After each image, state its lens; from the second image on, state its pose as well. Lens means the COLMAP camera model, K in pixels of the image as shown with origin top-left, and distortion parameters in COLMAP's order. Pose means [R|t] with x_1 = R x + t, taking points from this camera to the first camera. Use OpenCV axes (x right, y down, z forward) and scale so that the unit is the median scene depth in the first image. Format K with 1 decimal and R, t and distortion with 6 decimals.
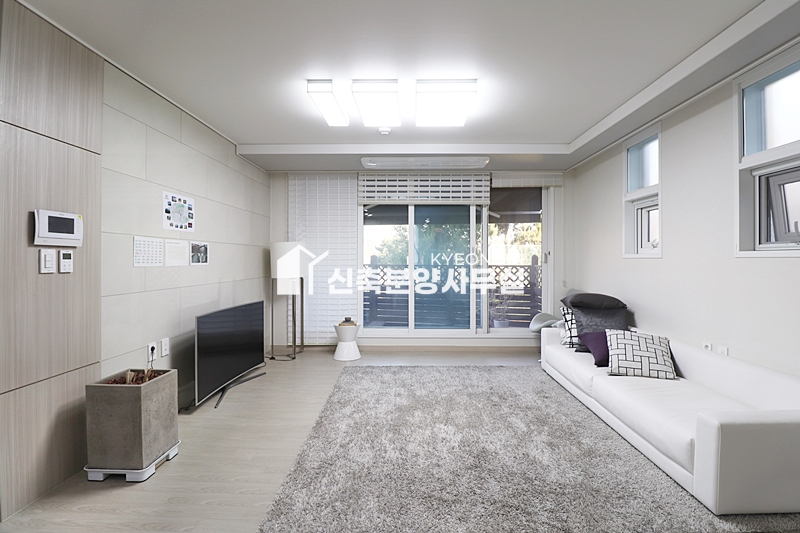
lens RADIAL K [[368.6, 0, 398.7], [0, 368.6, 262.2], [0, 0, 1]] dist [-0.013883, -0.004946]
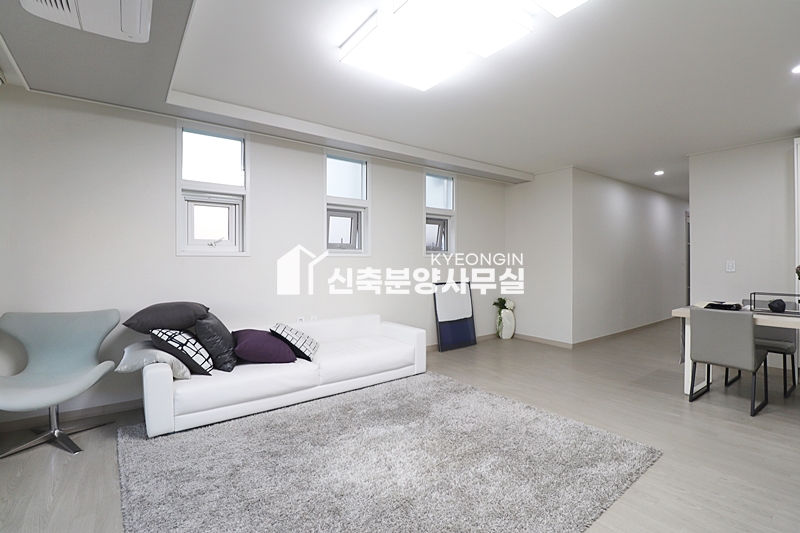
lens RADIAL K [[368.6, 0, 401.9], [0, 368.6, 263.8], [0, 0, 1]] dist [-0.013883, -0.004946]
pose [[-0.618091, -0.007976, 0.786066, -0.412543], [0.006081, 0.999870, 0.014926, -0.003272], [-0.786083, 0.014006, -0.617963, 1.275414]]
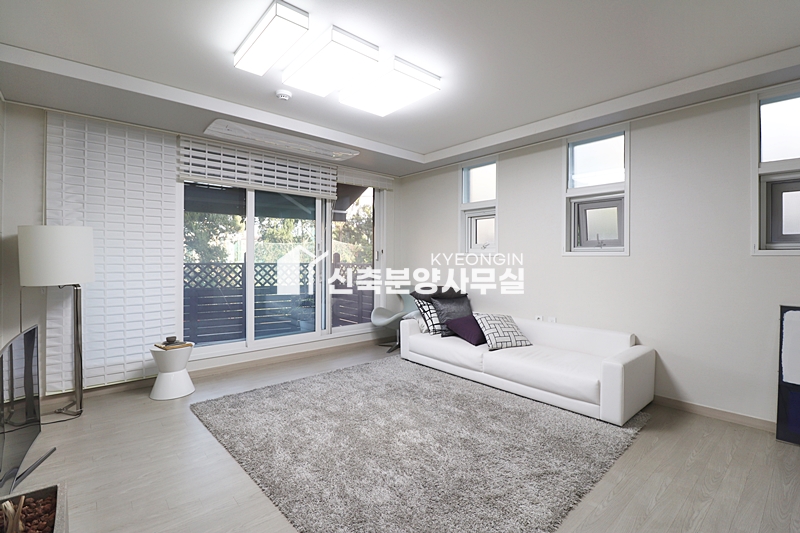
lens RADIAL K [[368.6, 0, 408.4], [0, 368.6, 261.6], [0, 0, 1]] dist [-0.013883, -0.004946]
pose [[0.731008, -0.002708, 0.682364, -0.408849], [0.000622, 0.999994, 0.003303, 0.003151], [-0.682369, -0.001990, 0.731005, 0.243313]]
